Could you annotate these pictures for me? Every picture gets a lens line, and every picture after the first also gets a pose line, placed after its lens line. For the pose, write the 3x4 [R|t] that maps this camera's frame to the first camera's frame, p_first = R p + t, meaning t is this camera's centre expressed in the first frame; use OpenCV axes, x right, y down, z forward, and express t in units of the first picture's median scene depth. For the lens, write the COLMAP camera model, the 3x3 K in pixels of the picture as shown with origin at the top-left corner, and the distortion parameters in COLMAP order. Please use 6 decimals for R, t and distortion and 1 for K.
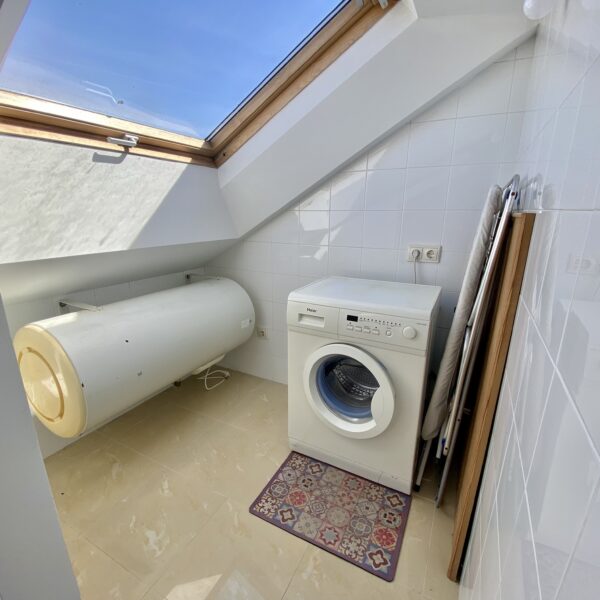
lens RADIAL K [[325.4, 0, 298.7], [0, 325.4, 302.7], [0, 0, 1]] dist [0.028881, -0.027361]
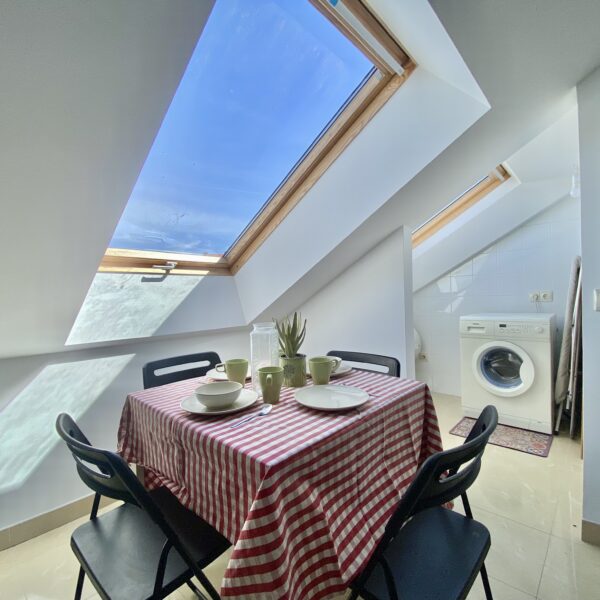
lens RADIAL K [[325.4, 0, 298.7], [0, 325.4, 302.7], [0, 0, 1]] dist [0.028881, -0.027361]
pose [[0.964655, -0.029970, -0.261808, -0.442390], [-0.035241, 0.969915, -0.240880, 0.388420], [0.261150, 0.241593, 0.934577, -1.044038]]
